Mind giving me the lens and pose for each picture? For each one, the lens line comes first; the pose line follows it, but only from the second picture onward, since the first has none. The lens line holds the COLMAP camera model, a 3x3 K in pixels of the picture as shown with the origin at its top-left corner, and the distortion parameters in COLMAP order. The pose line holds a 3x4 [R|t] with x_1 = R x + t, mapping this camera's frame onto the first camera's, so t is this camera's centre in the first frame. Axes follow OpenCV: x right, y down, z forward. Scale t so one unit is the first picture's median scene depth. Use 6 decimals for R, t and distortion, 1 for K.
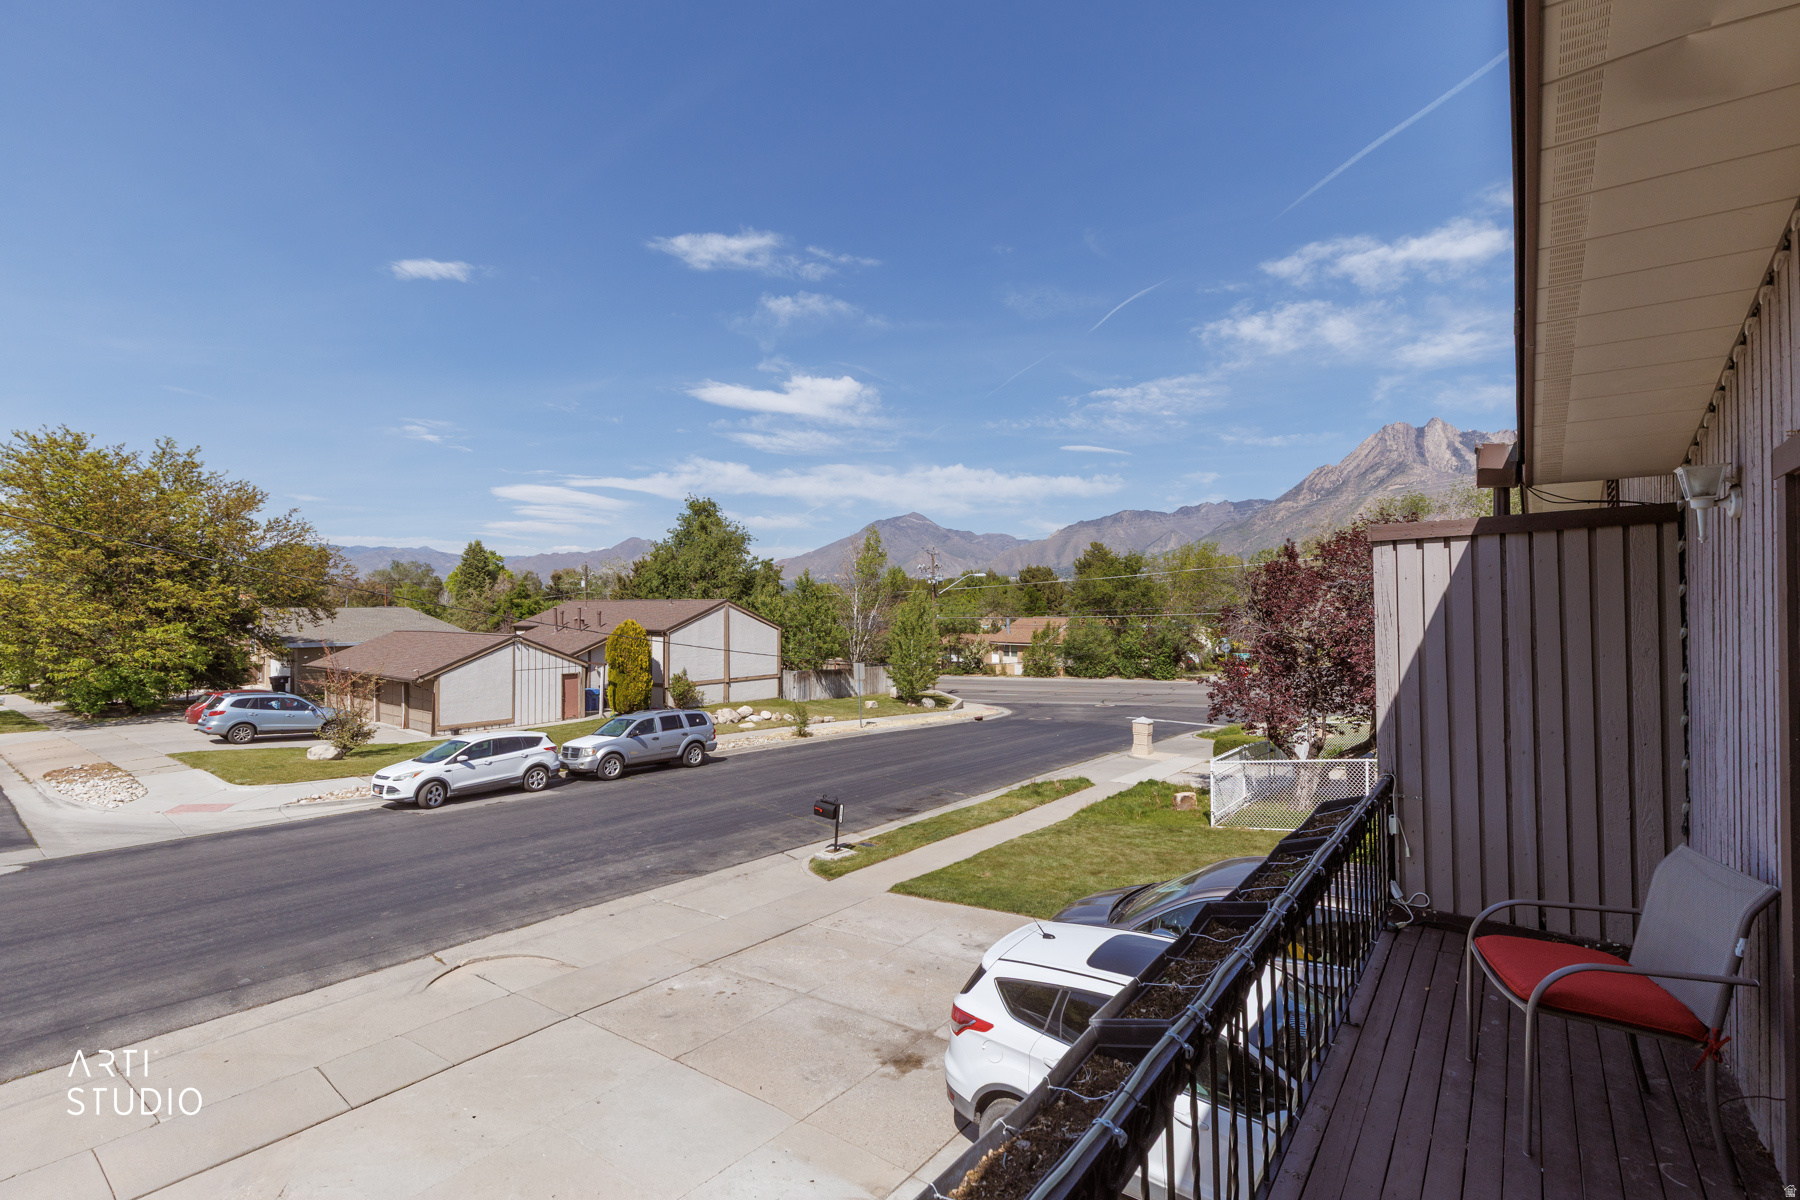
lens RADIAL K [[808.9, 0, 910.7], [0, 808.9, 599.9], [0, 0, 1]] dist [0.008122, -0.002515]
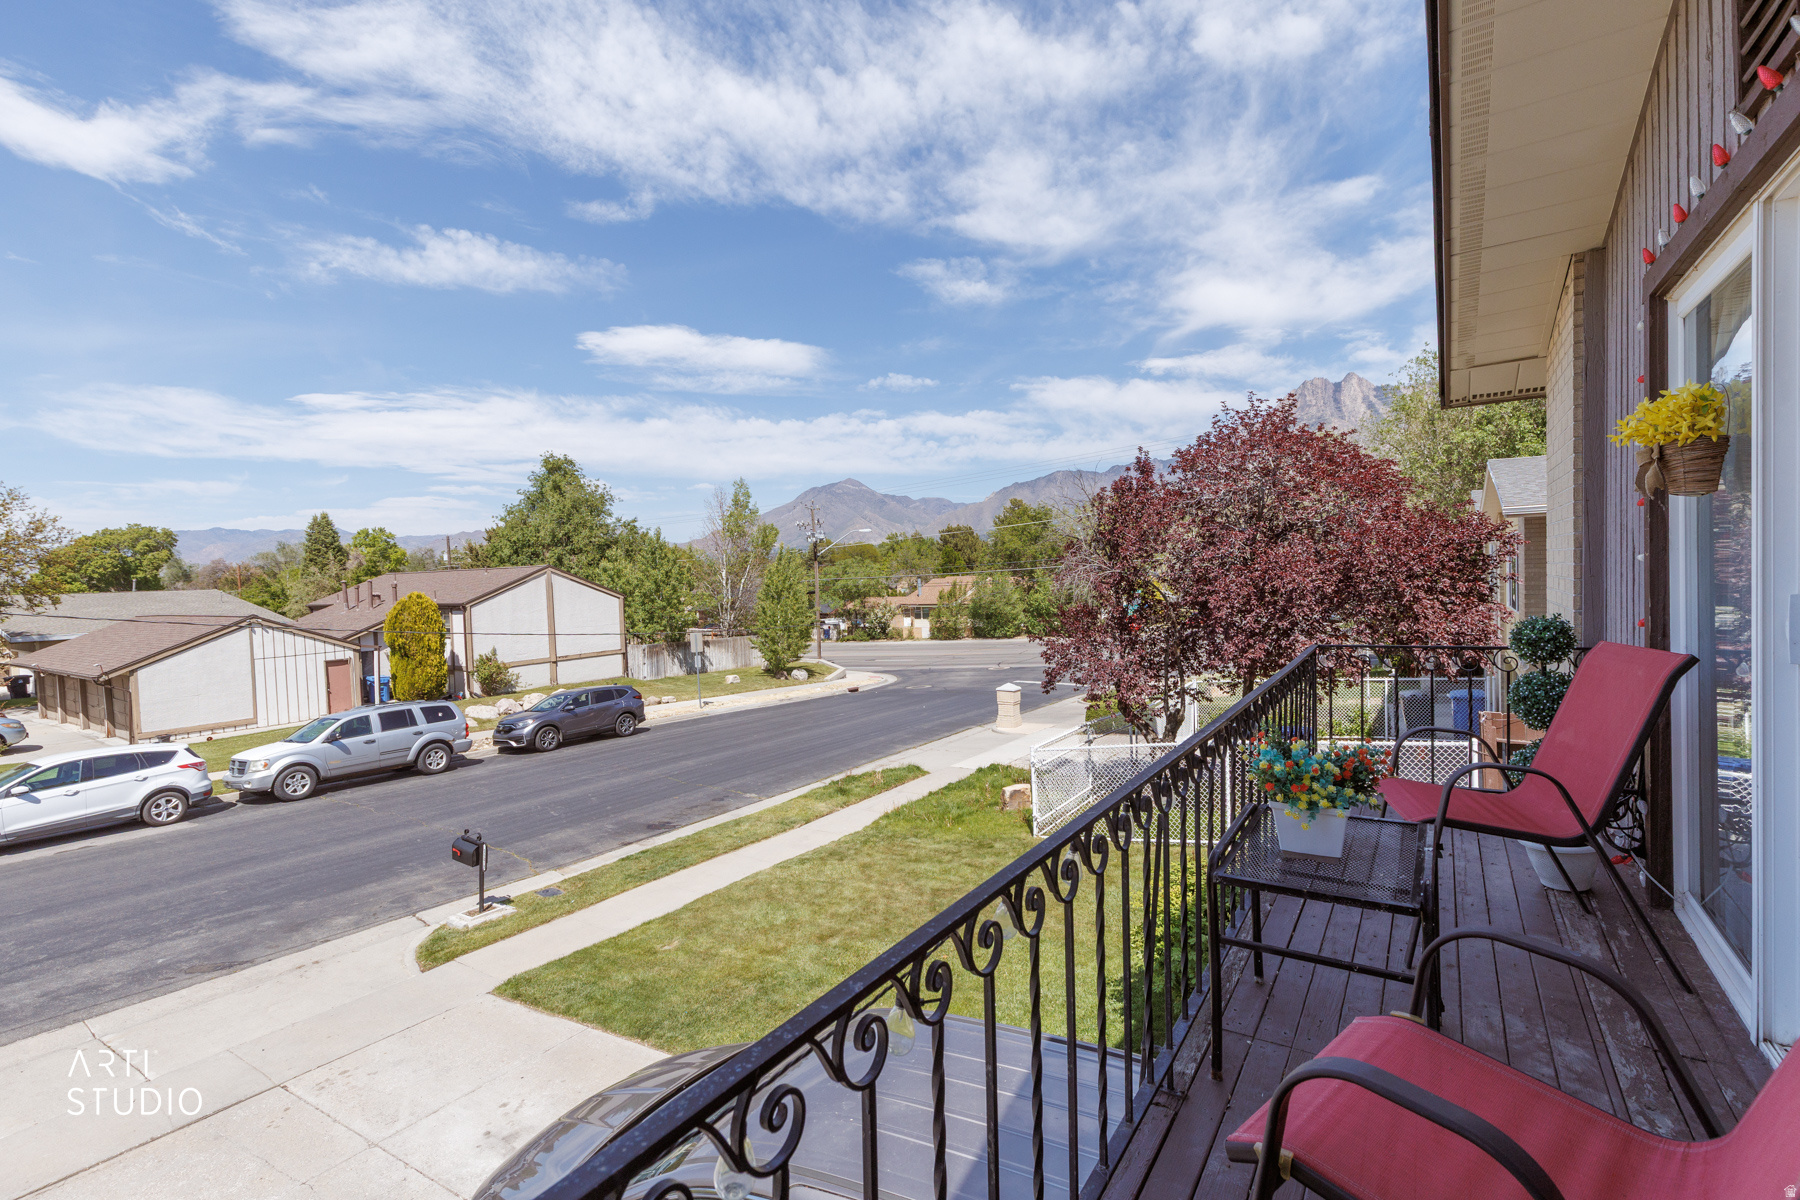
lens RADIAL K [[808.9, 0, 910.9], [0, 808.9, 603.6], [0, 0, 1]] dist [0.008122, -0.002515]
pose [[0.996573, -0.037383, 0.073786, 0.153704], [0.033909, 0.998282, 0.047791, 0.021368], [-0.075446, -0.045125, 0.996128, 0.206316]]
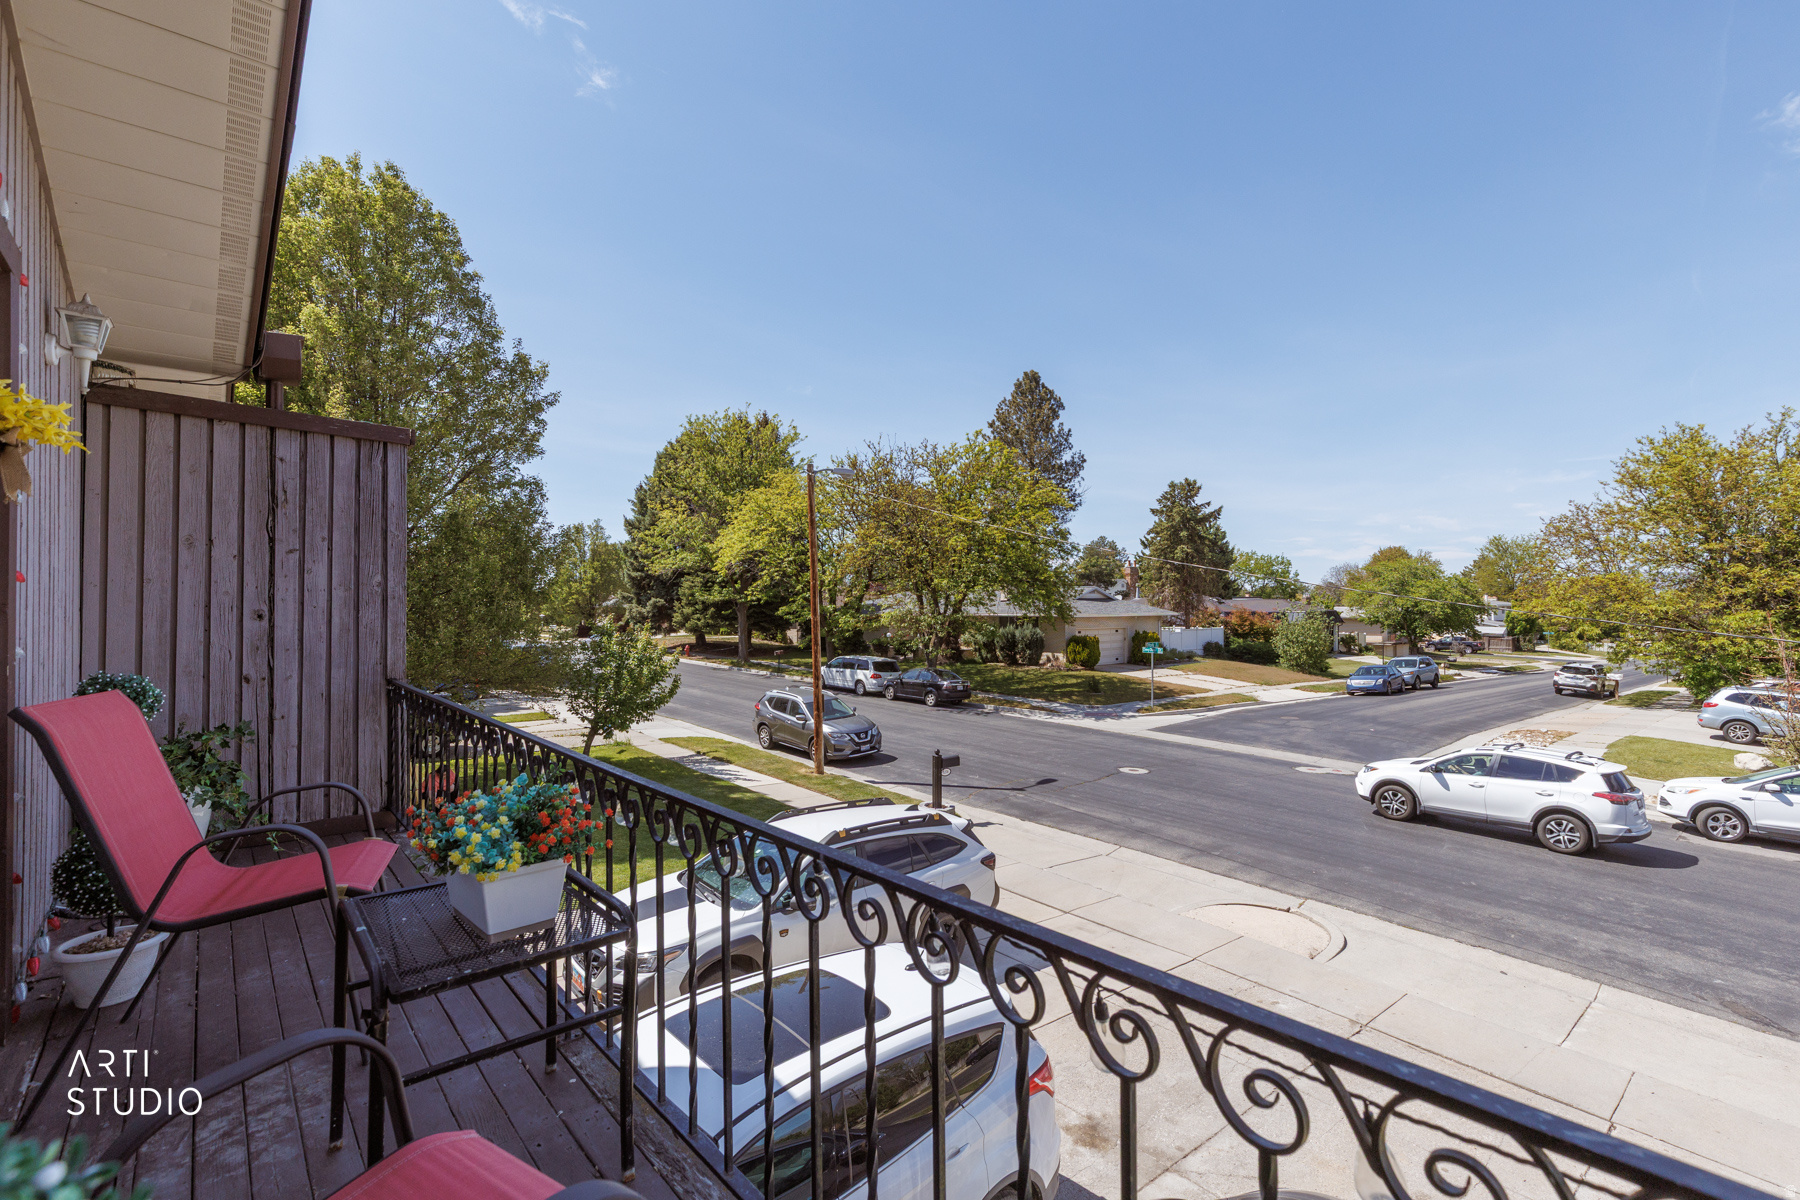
lens RADIAL K [[808.9, 0, 914.2], [0, 808.9, 603.2], [0, 0, 1]] dist [0.008122, -0.002515]
pose [[-0.187258, -0.003387, -0.982305, 0.263632], [0.009646, 0.999939, -0.005287, 0.023333], [0.982263, -0.010465, -0.187214, 0.332175]]
